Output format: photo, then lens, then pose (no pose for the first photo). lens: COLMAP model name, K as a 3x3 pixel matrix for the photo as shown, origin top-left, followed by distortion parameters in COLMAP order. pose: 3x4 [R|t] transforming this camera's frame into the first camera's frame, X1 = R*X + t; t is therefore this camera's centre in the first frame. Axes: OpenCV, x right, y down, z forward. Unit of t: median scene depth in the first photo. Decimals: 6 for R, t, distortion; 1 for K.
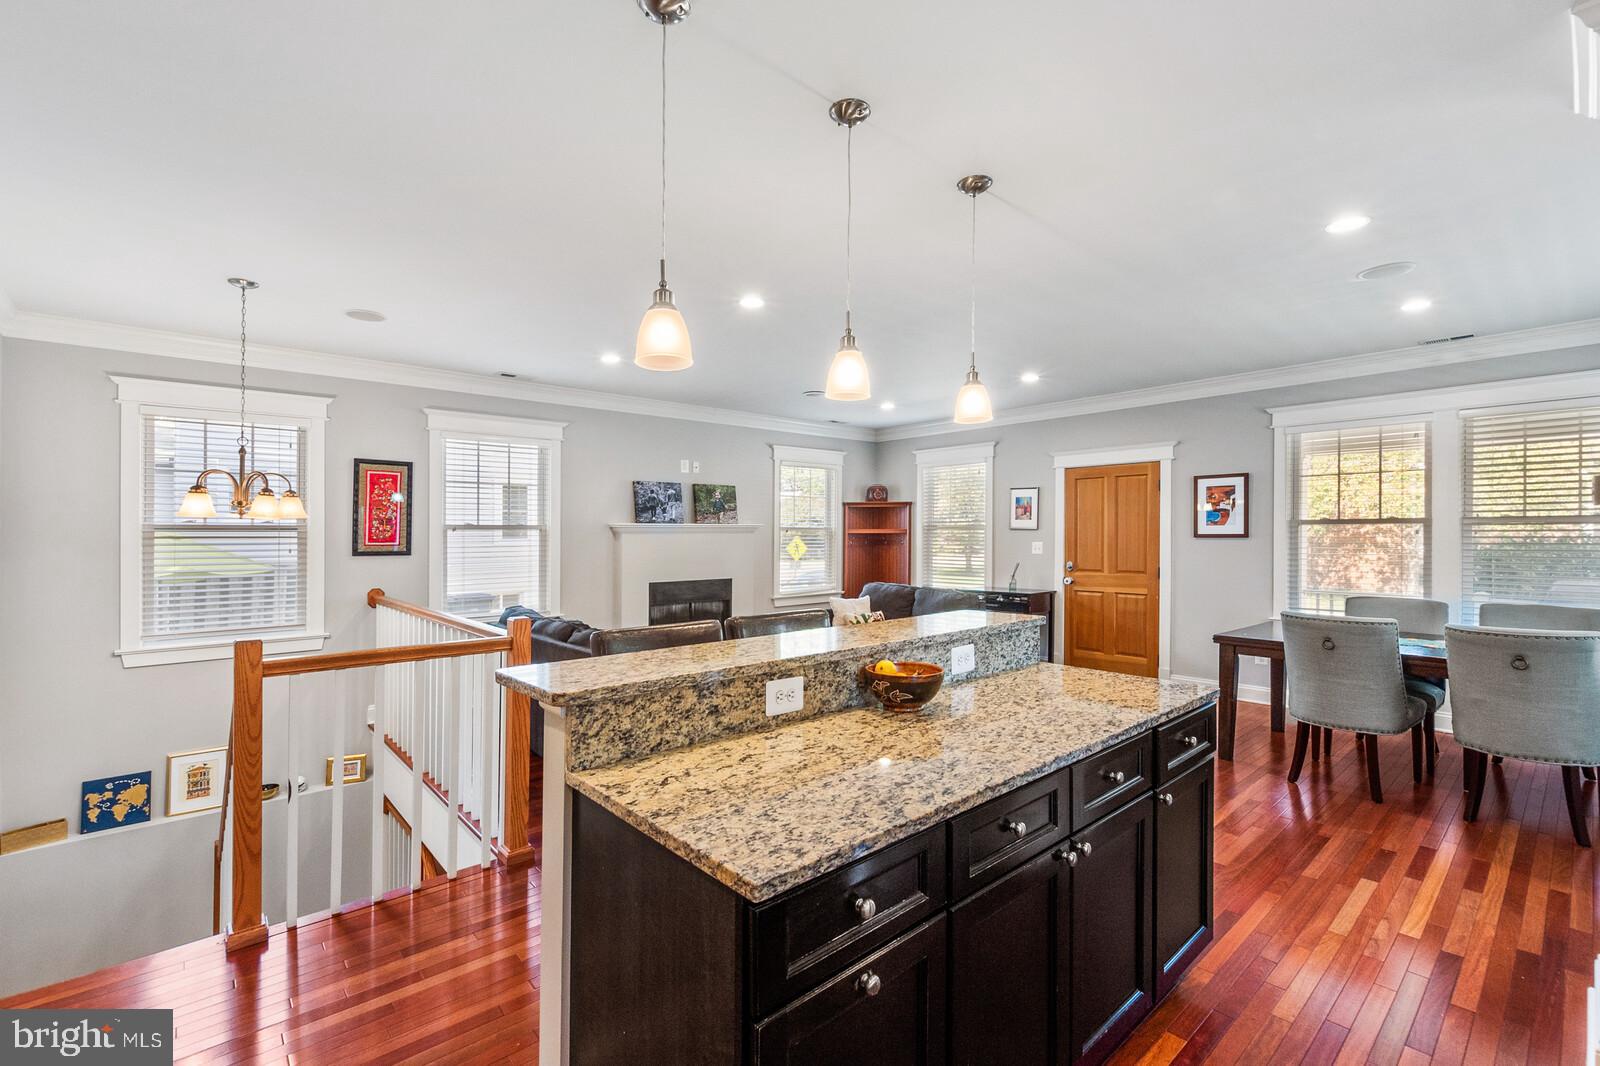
lens RADIAL K [[700.3, 0, 800.1], [0, 700.3, 537.5], [0, 0, 1]] dist [0.000066, 0.000100]
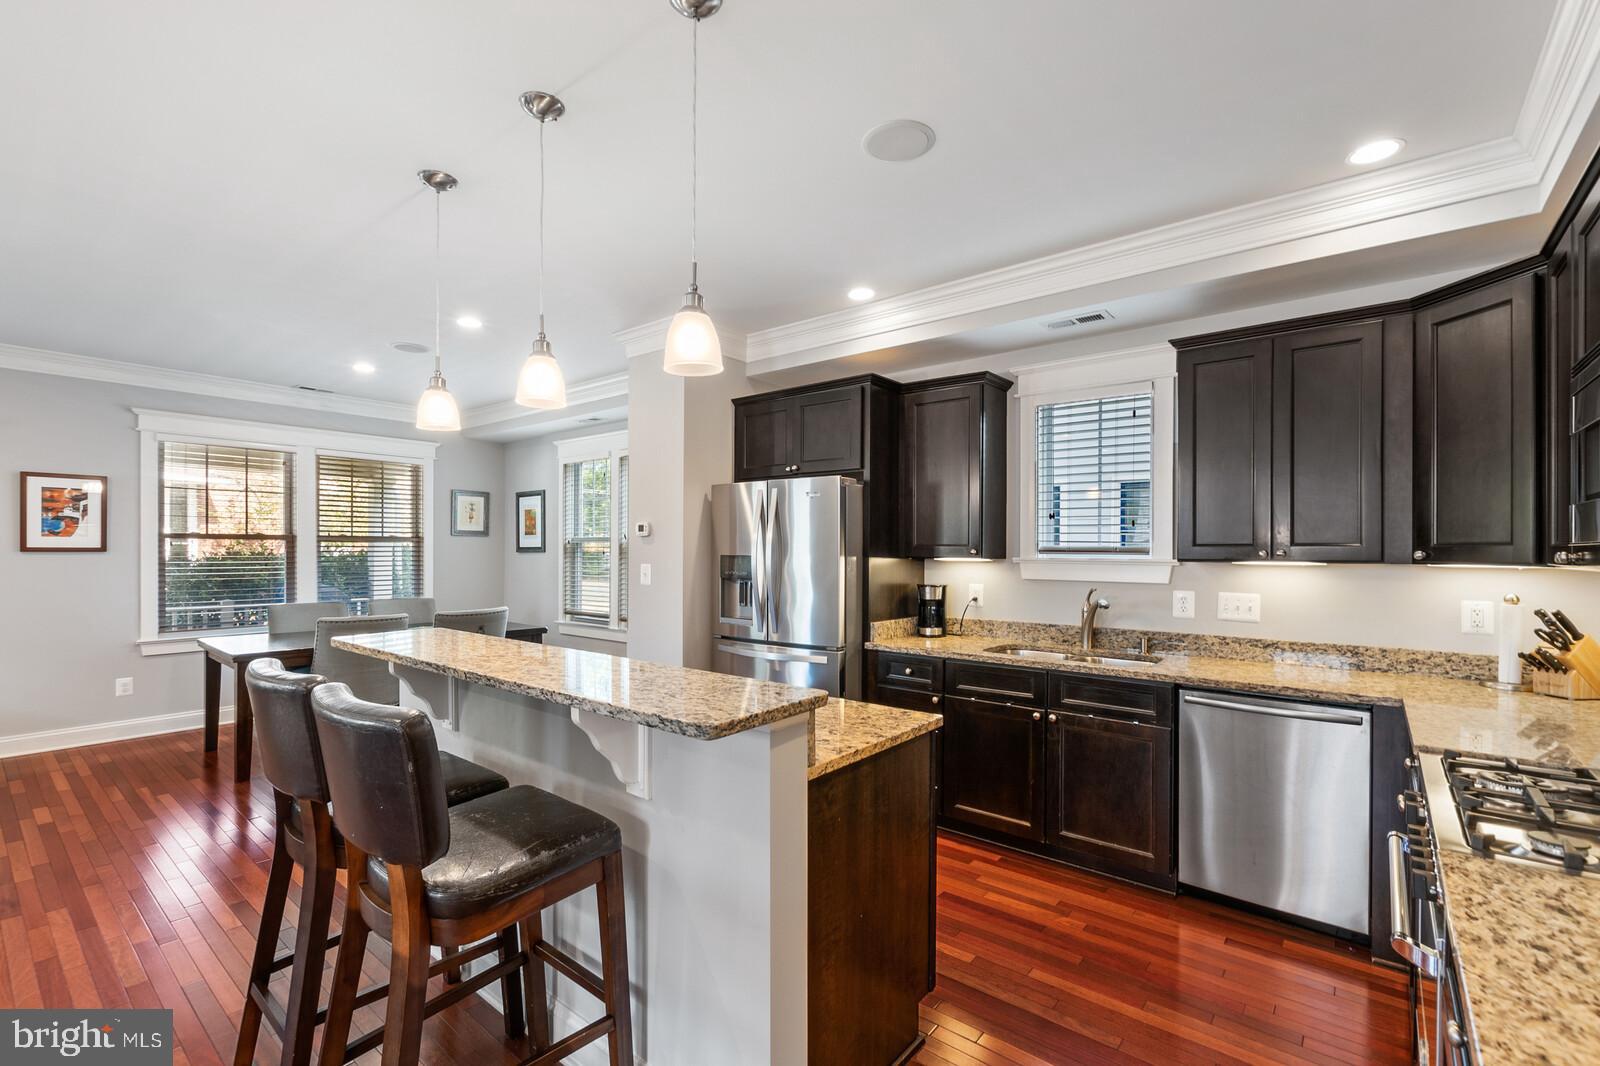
lens RADIAL K [[700.3, 0, 804.6], [0, 700.3, 551.5], [0, 0, 1]] dist [0.000066, 0.000100]
pose [[-0.168514, 0.000852, 0.985699, -0.308237], [0.001091, 0.999999, -0.000677, 0.001119], [-0.985699, 0.000961, -0.168515, 0.264739]]
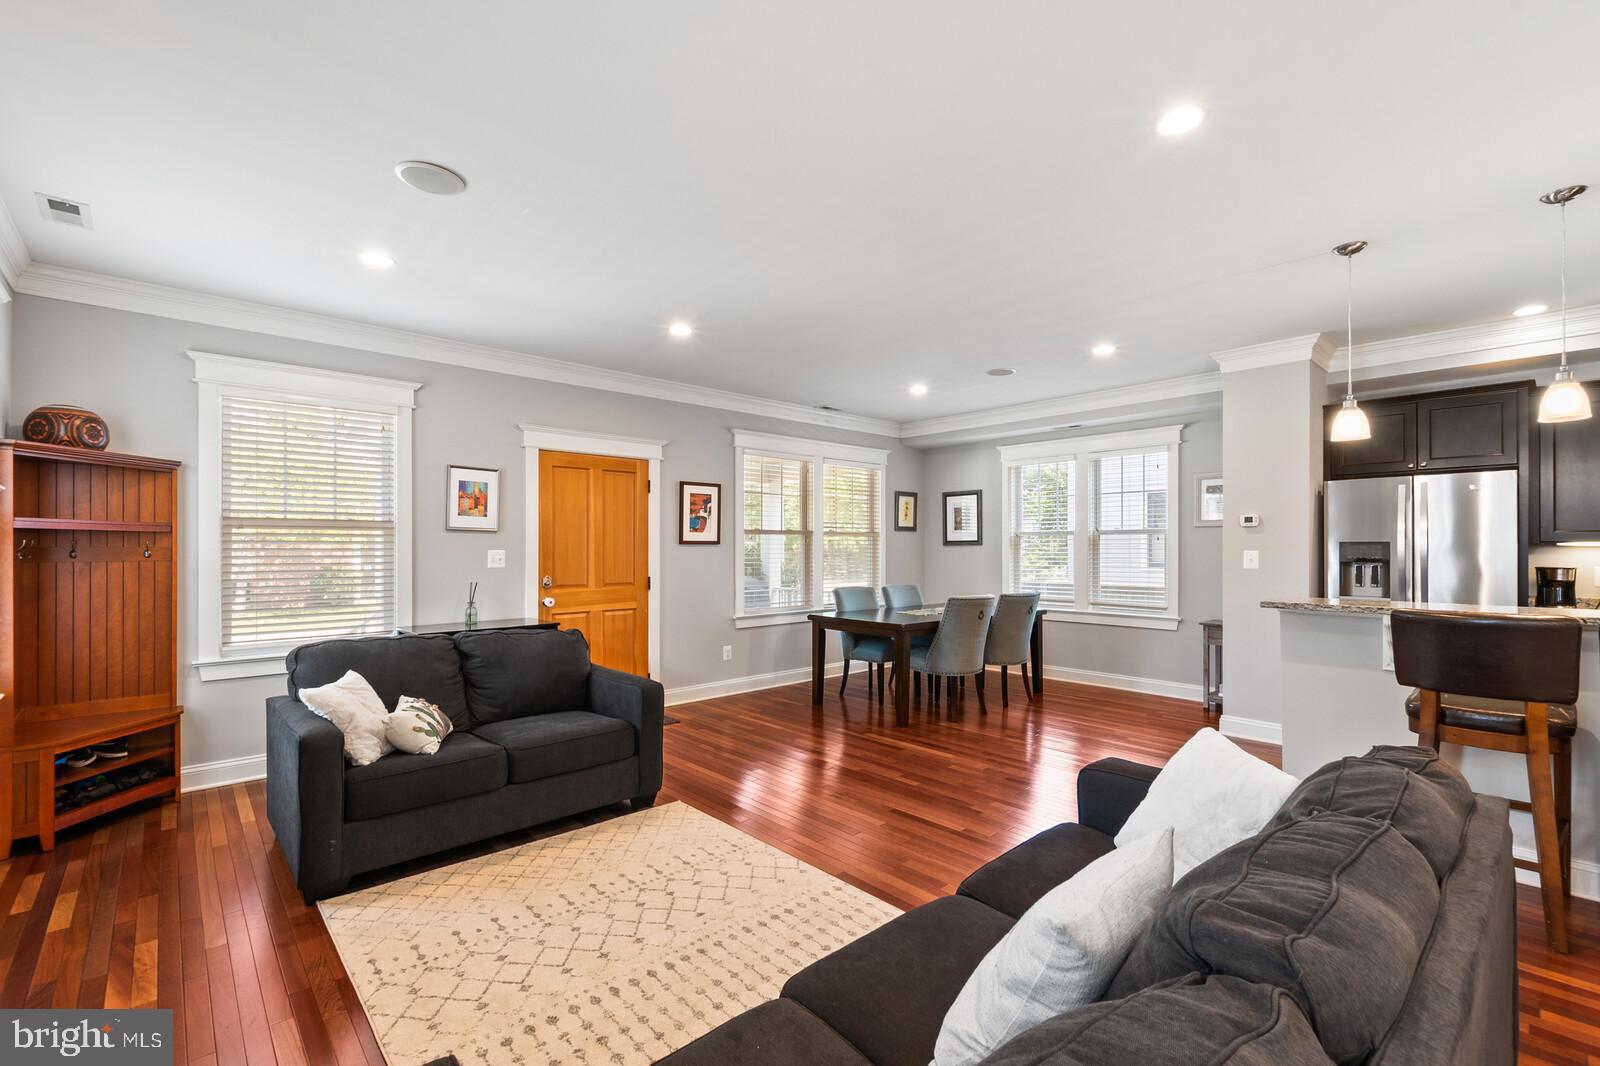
lens RADIAL K [[700.3, 0, 809.0], [0, 700.3, 543.3], [0, 0, 1]] dist [0.000066, 0.000100]
pose [[-0.024655, 0.011204, 0.999633, -0.380093], [0.005017, 0.999926, -0.011084, 0.009666], [-0.999683, 0.004742, -0.024709, 0.782447]]
